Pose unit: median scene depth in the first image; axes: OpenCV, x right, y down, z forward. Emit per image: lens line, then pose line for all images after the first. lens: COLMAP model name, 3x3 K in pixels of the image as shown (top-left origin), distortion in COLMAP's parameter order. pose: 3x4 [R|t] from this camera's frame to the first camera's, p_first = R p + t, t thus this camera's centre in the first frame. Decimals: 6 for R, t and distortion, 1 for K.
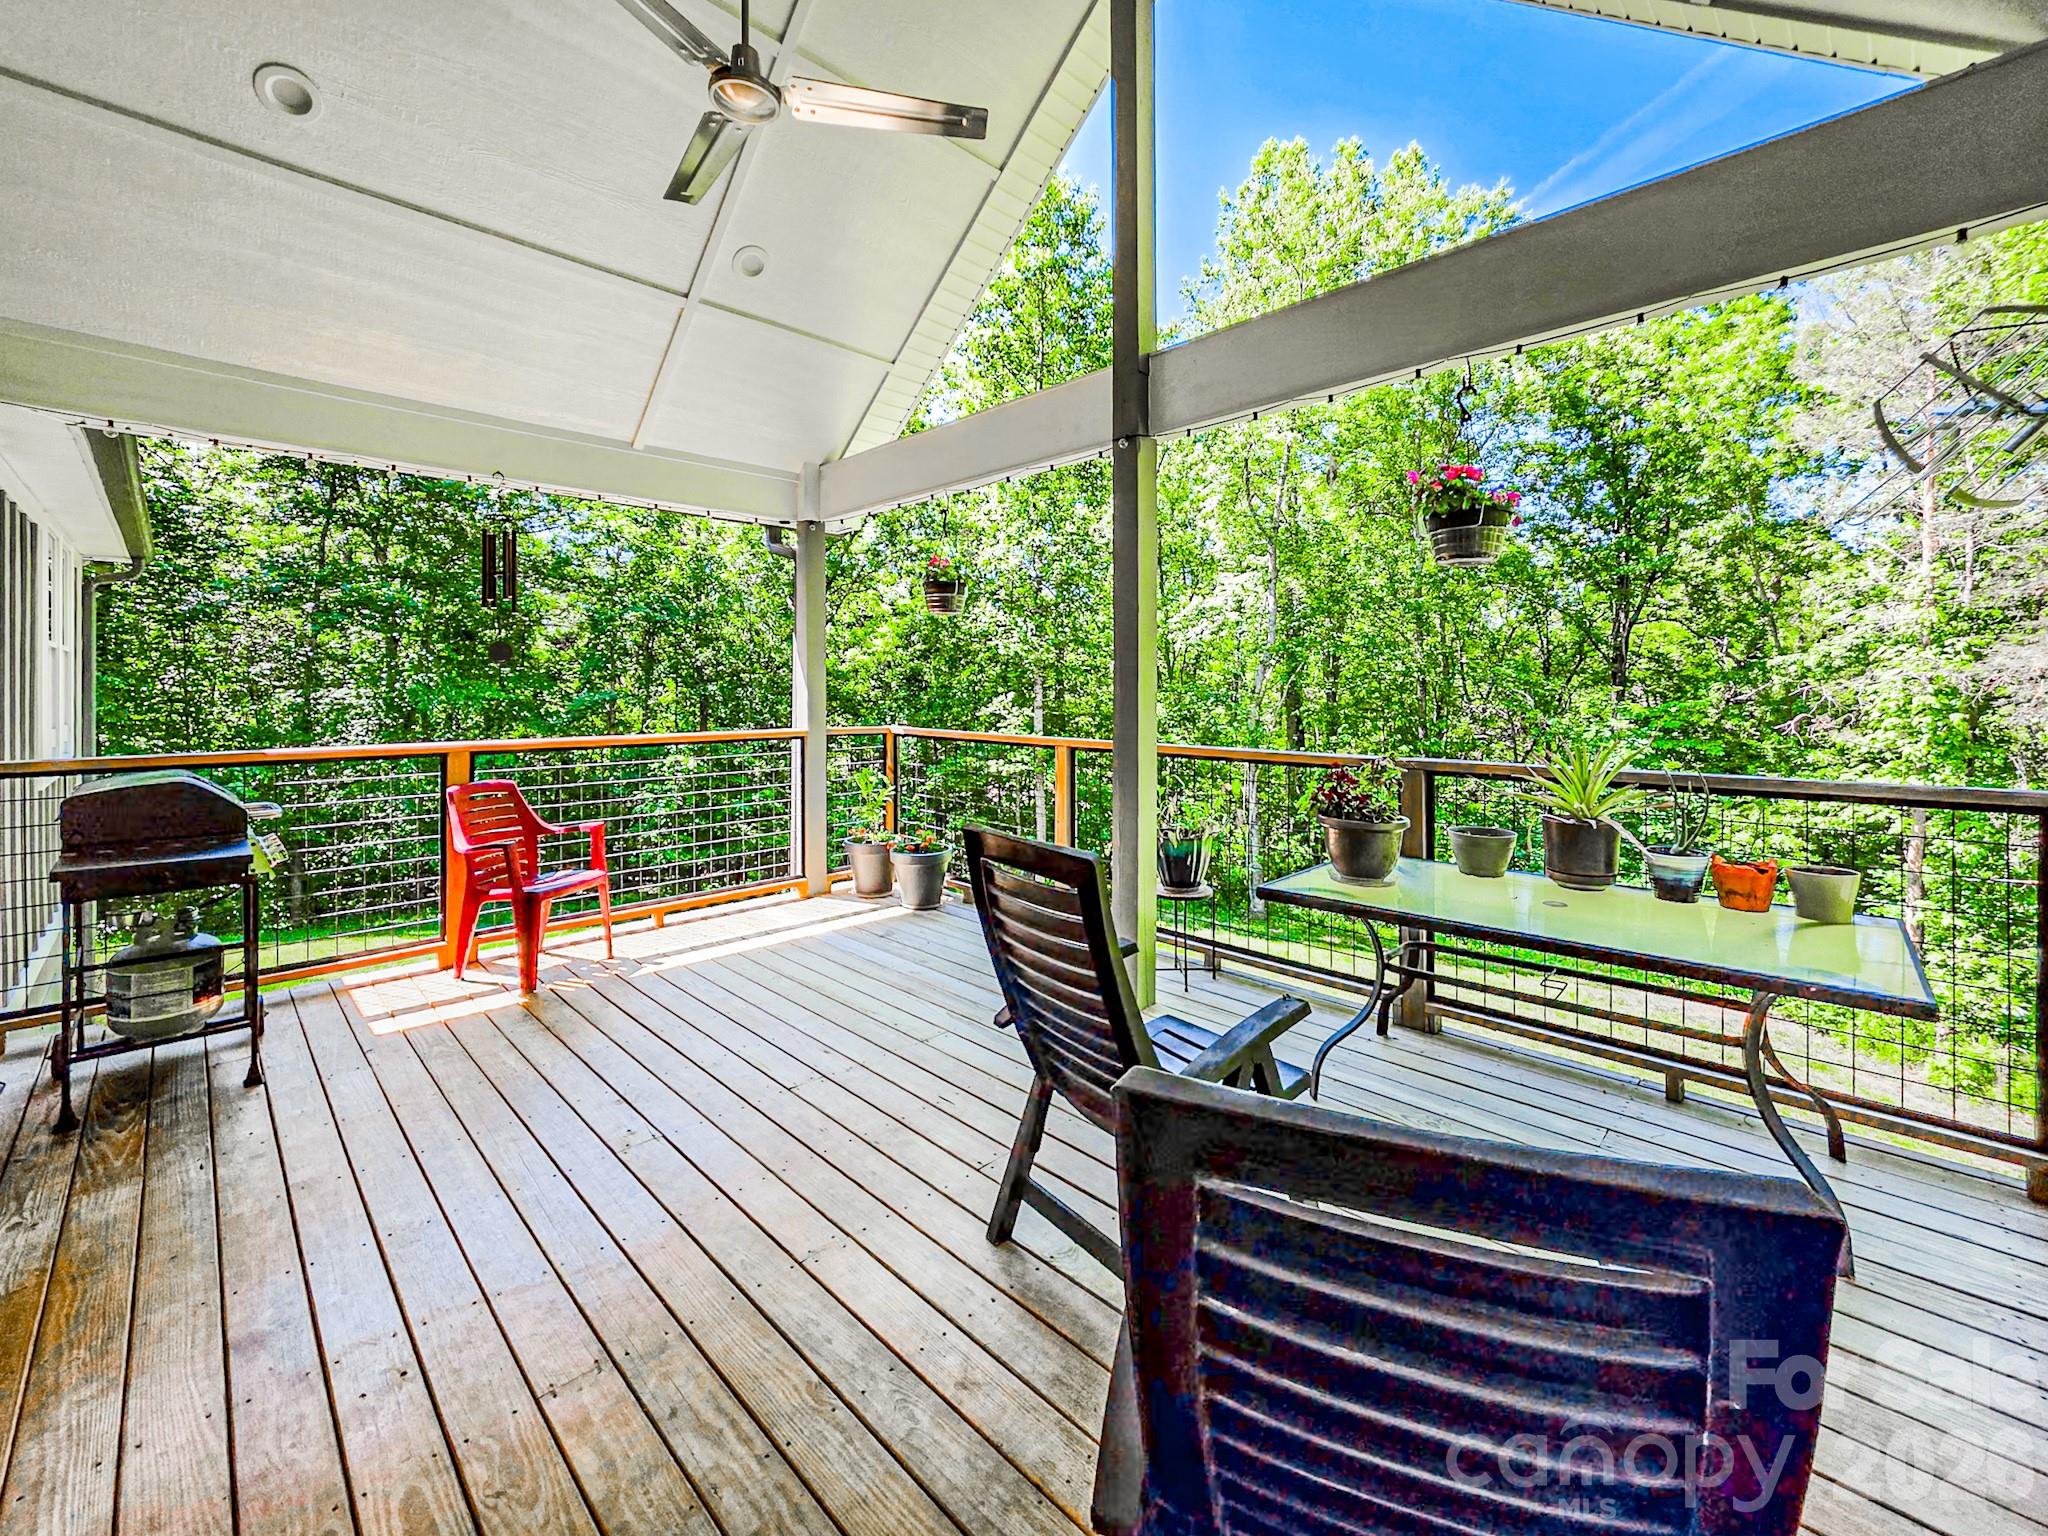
lens RADIAL K [[827.1, 0, 1028.3], [0, 827.1, 700.8], [0, 0, 1]] dist [0.003429, 0.000277]
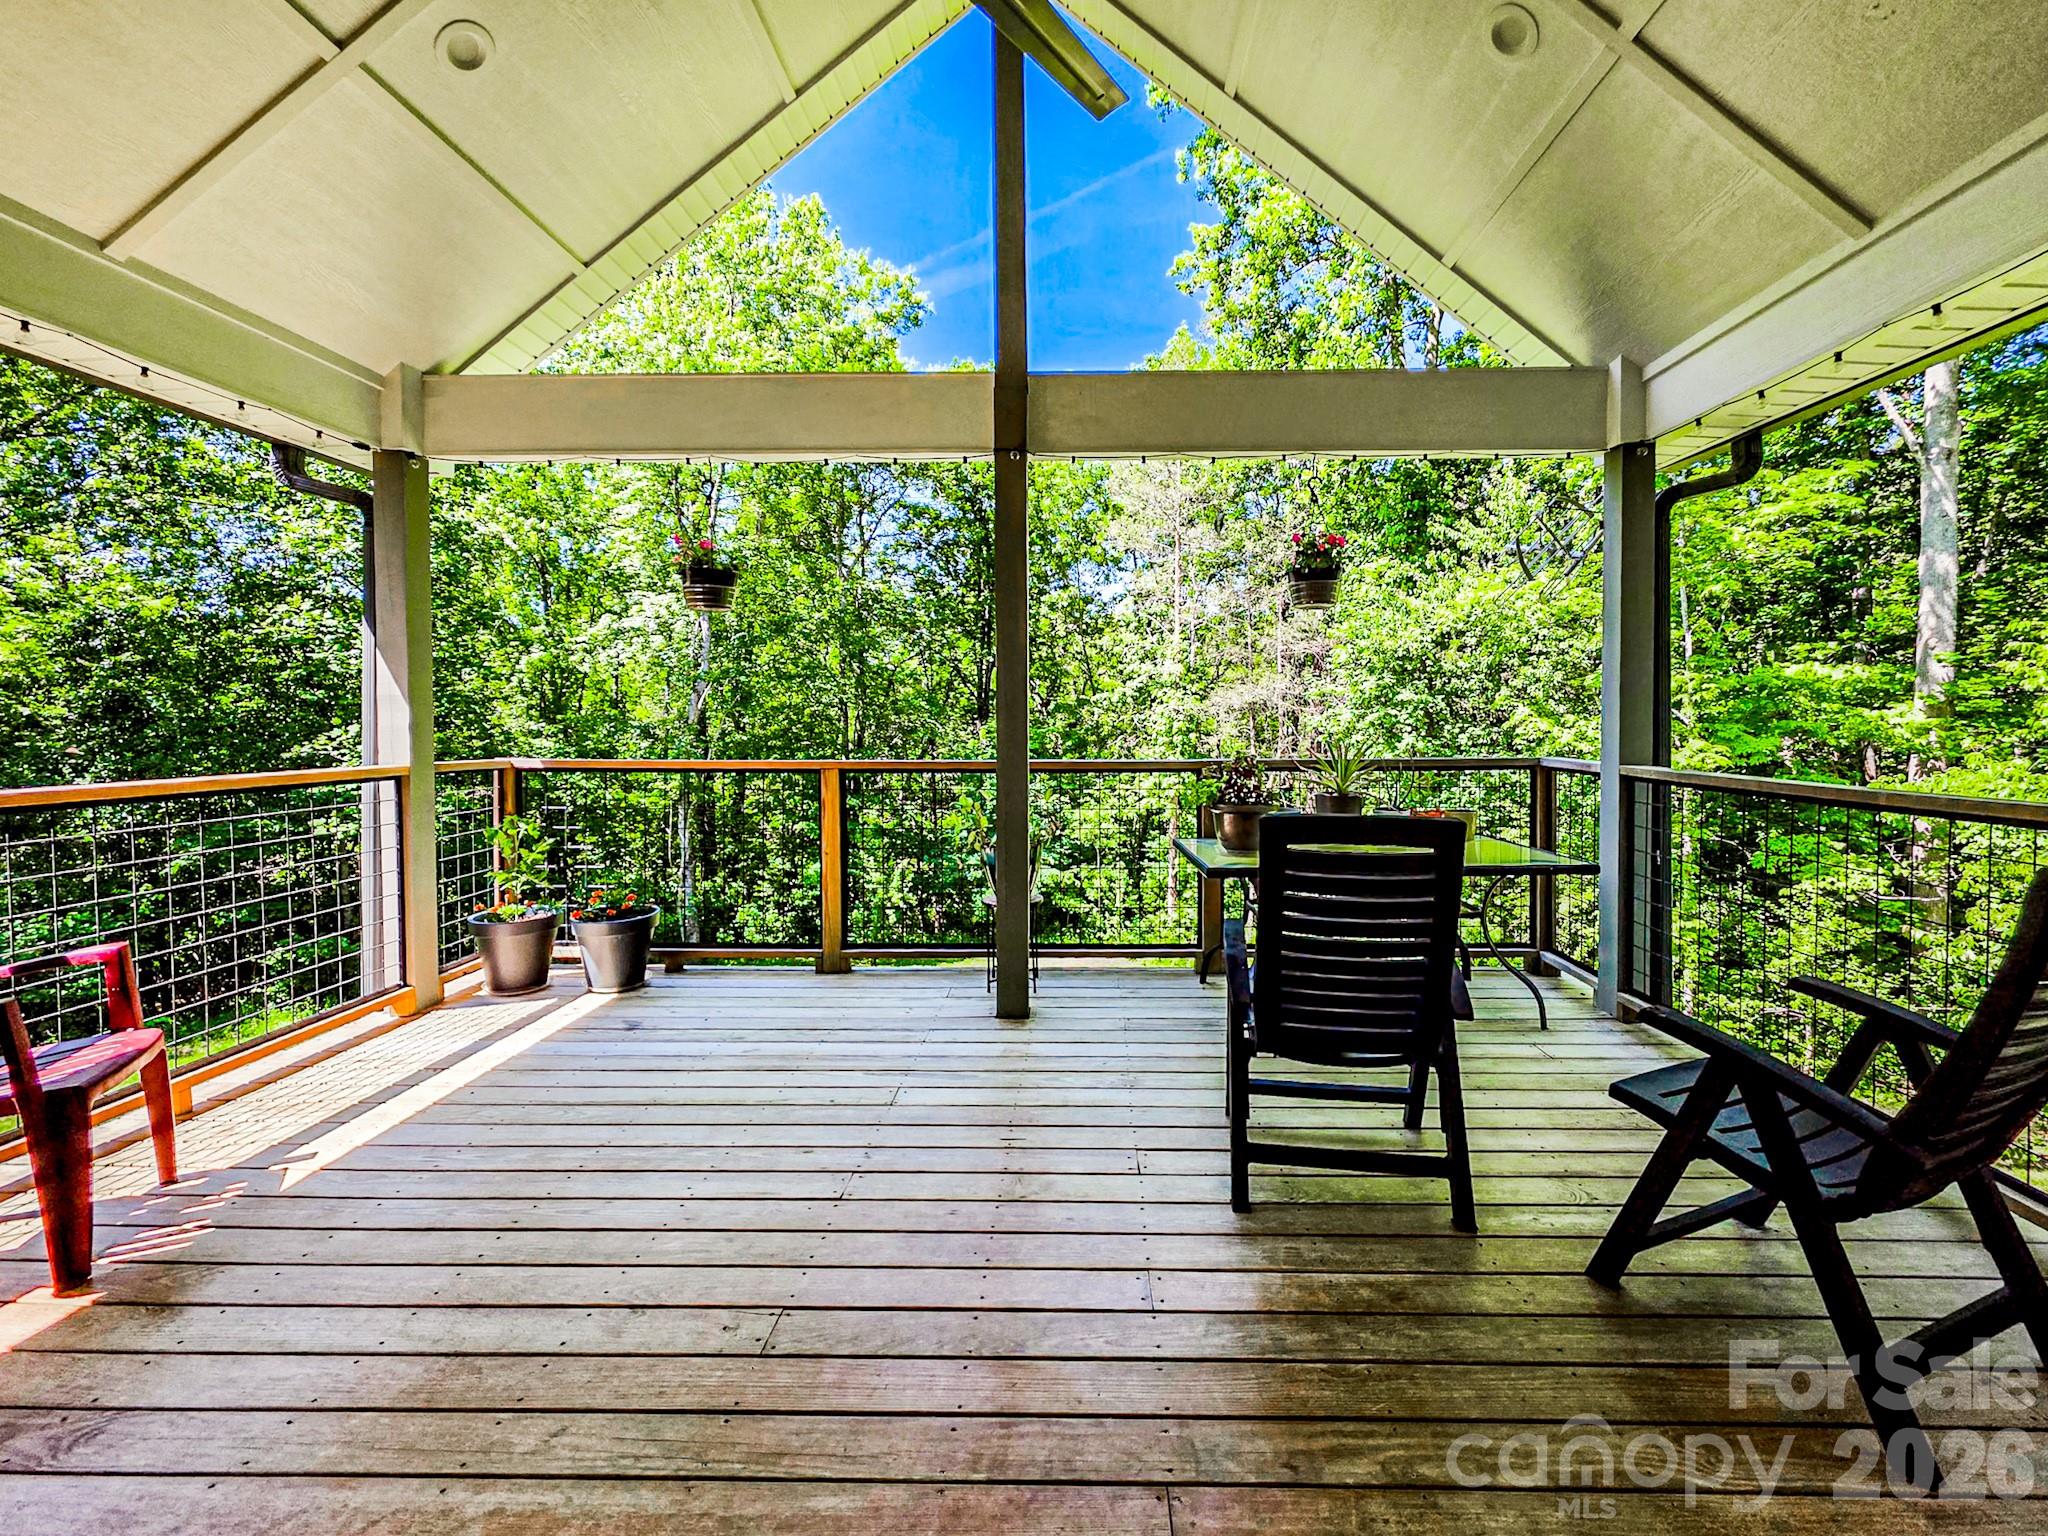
lens RADIAL K [[848.0, 0, 1028.5], [0, 848.0, 753.3], [0, 0, 1]] dist [-0.002022, -0.000400]
pose [[0.722067, -0.027514, 0.691275, -0.378139], [0.013584, 0.999580, 0.025596, 0.013936], [-0.691689, -0.009092, 0.722138, 0.158356]]
